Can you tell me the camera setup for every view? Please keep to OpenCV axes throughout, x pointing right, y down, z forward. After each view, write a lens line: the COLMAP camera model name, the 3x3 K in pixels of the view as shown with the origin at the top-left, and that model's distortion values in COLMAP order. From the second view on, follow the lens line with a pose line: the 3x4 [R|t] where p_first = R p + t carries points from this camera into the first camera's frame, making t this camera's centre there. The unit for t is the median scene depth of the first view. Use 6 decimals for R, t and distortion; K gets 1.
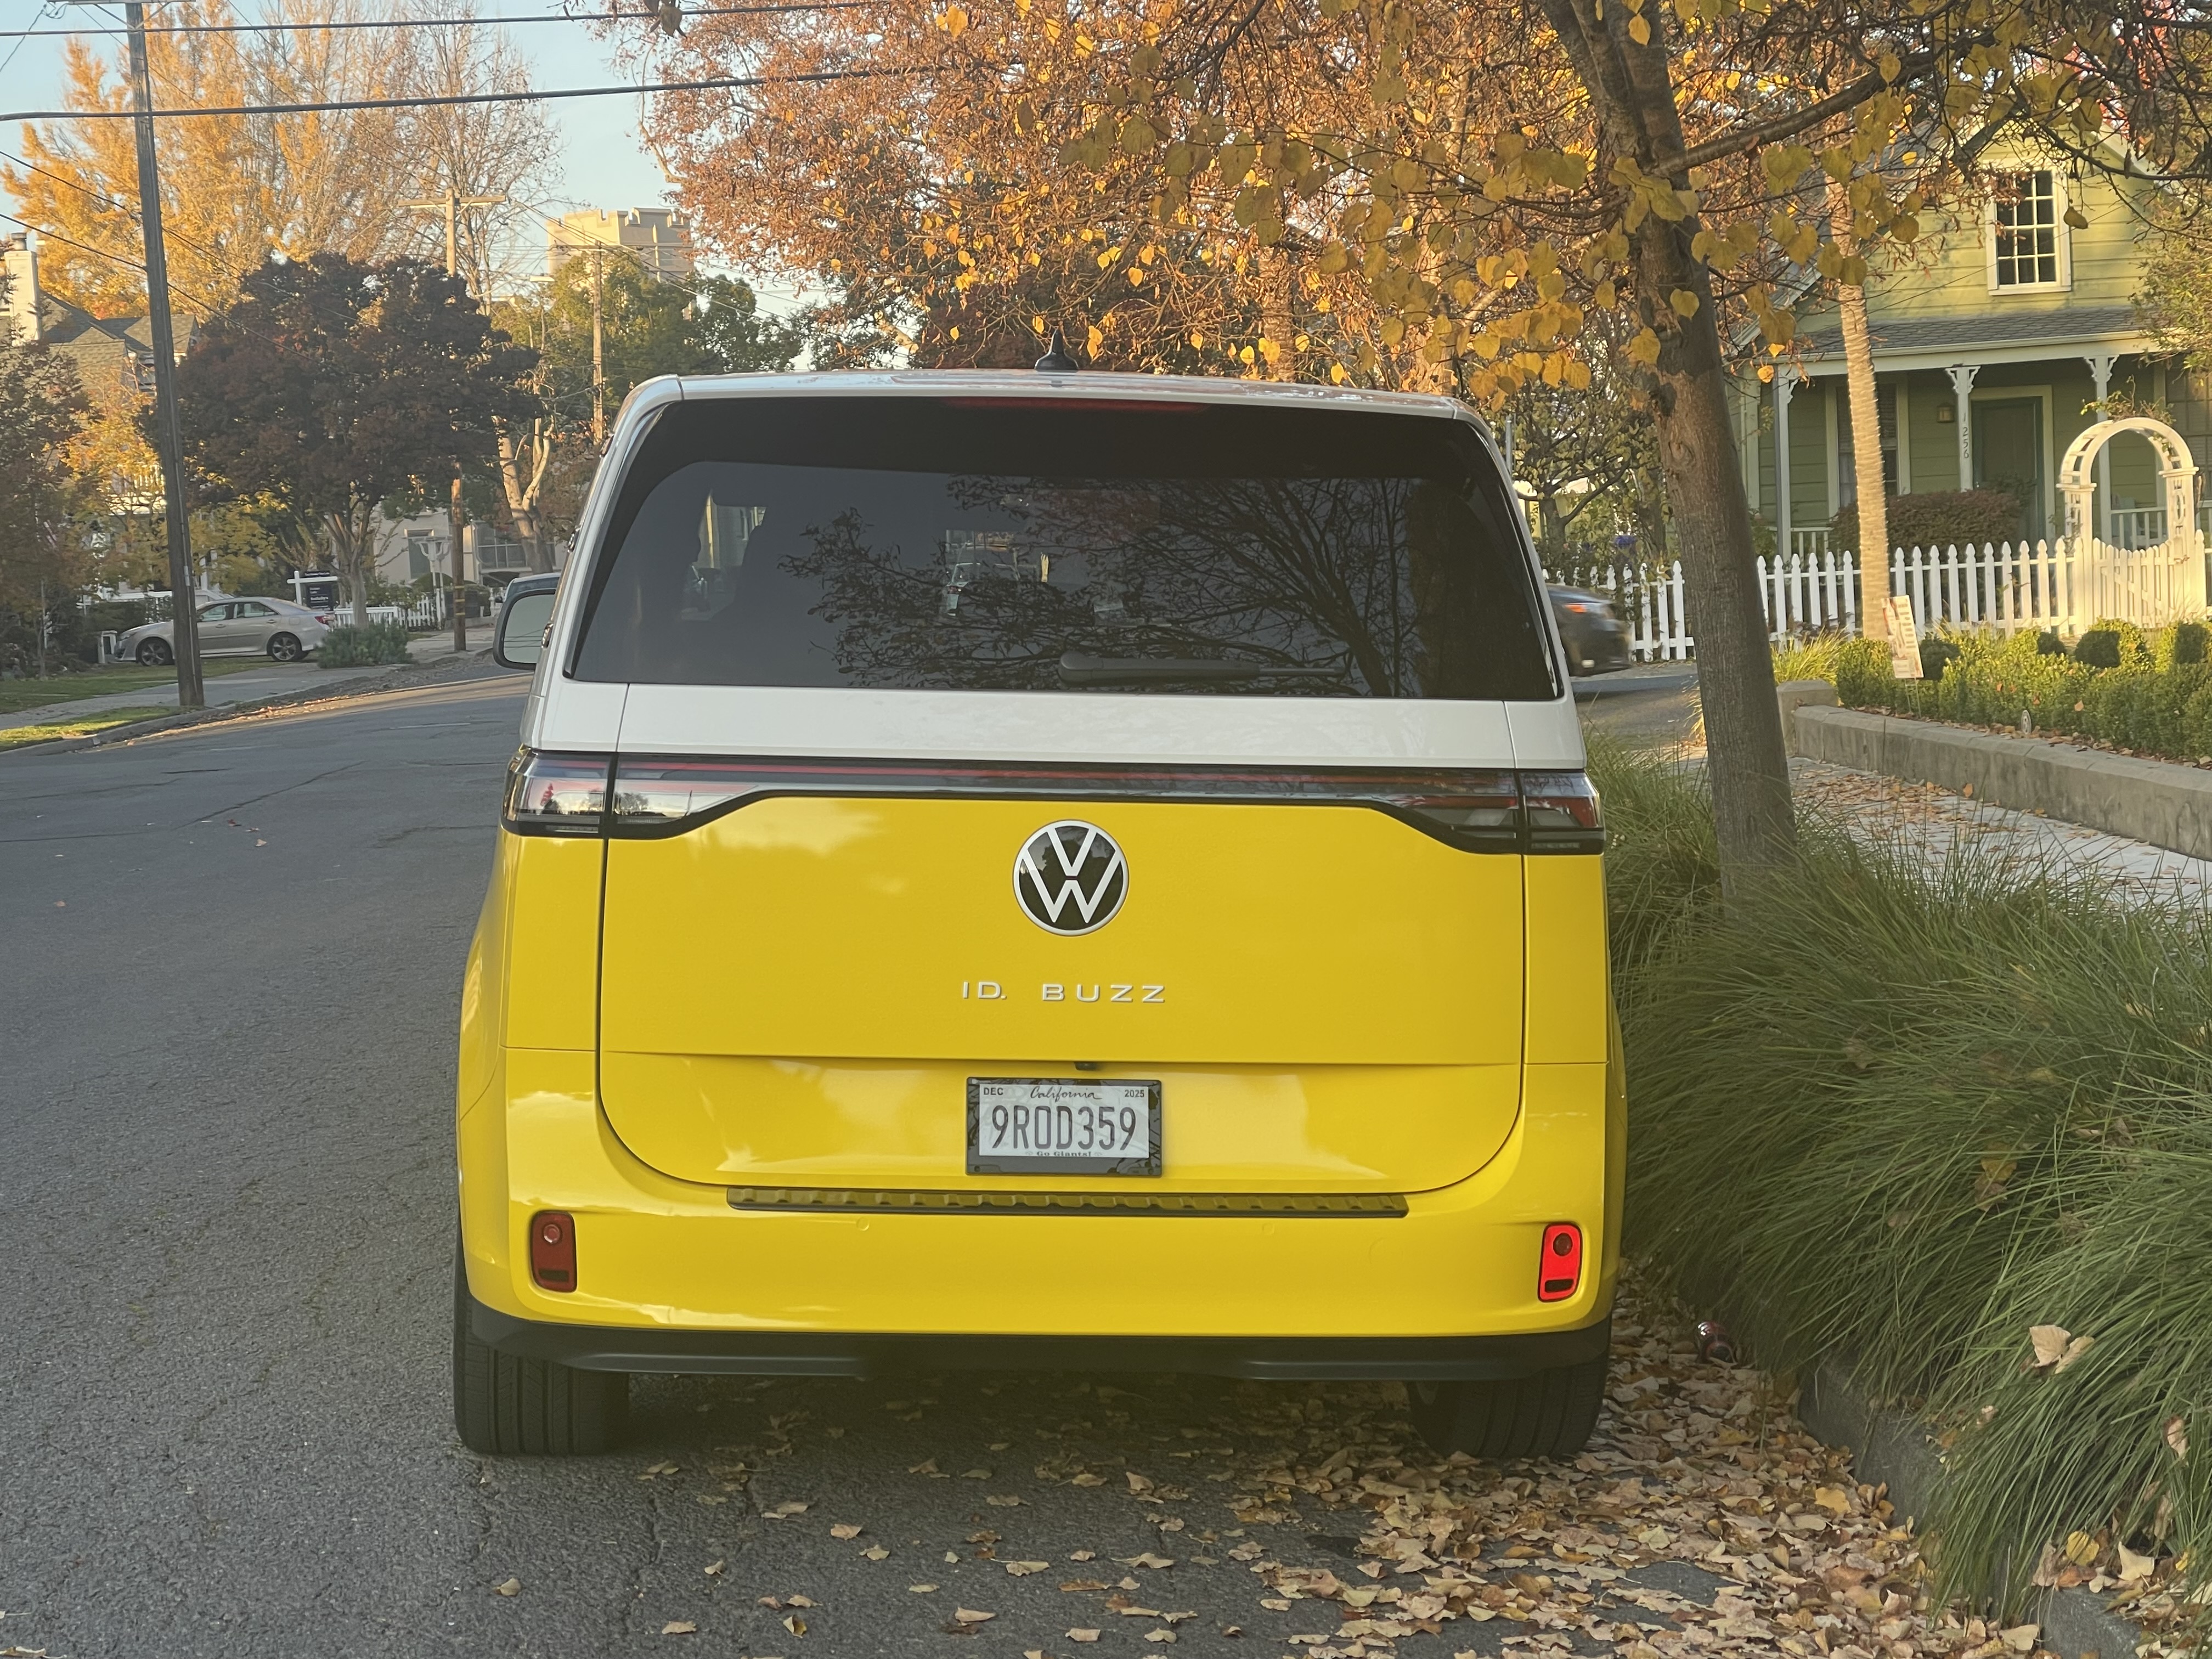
lens RADIAL K [[4324.1, 0, 1106.0], [0, 4324.1, 829.5], [0, 0, 1]] dist [0.298038, -0.085496]
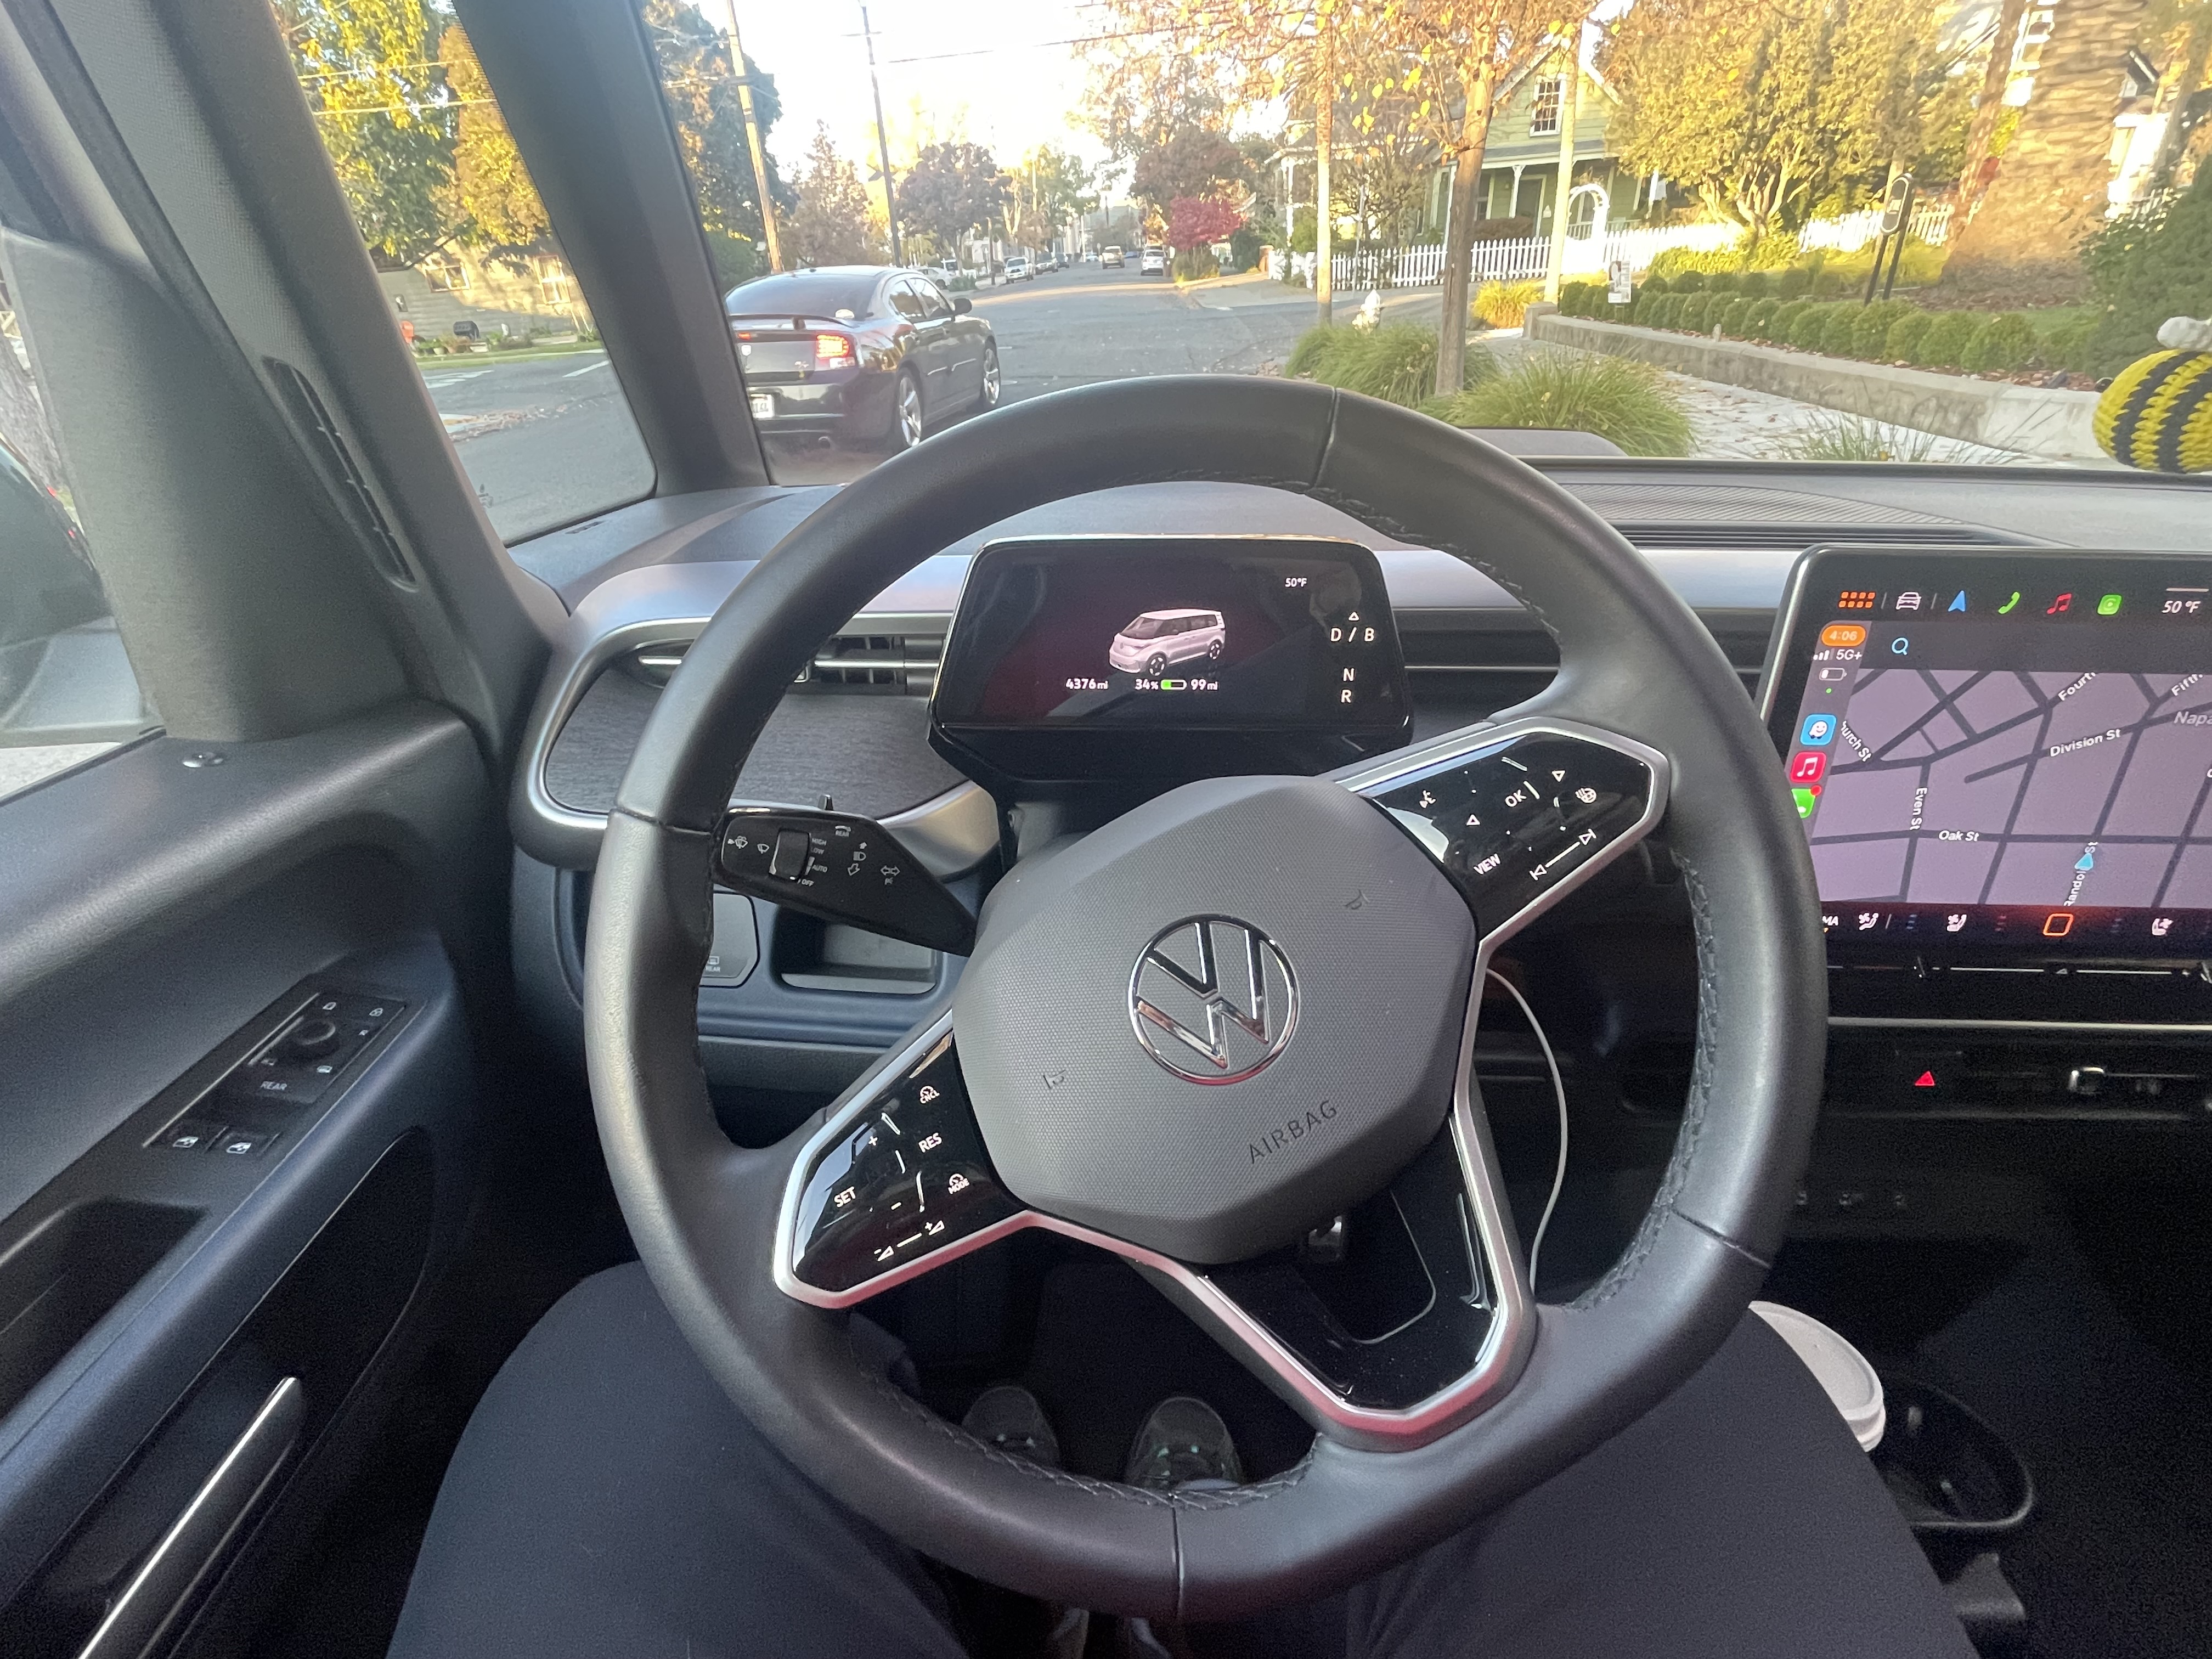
lens RADIAL K [[1076.2, 0, 1106.0], [0, 1076.2, 829.5], [0, 0, 1]] dist [0.000653, 0.000117]
pose [[0.997902, 0.019437, -0.061756, -0.009038], [0.008105, 0.908856, 0.417031, -0.007292], [0.064233, -0.416657, 0.906792, 0.132600]]
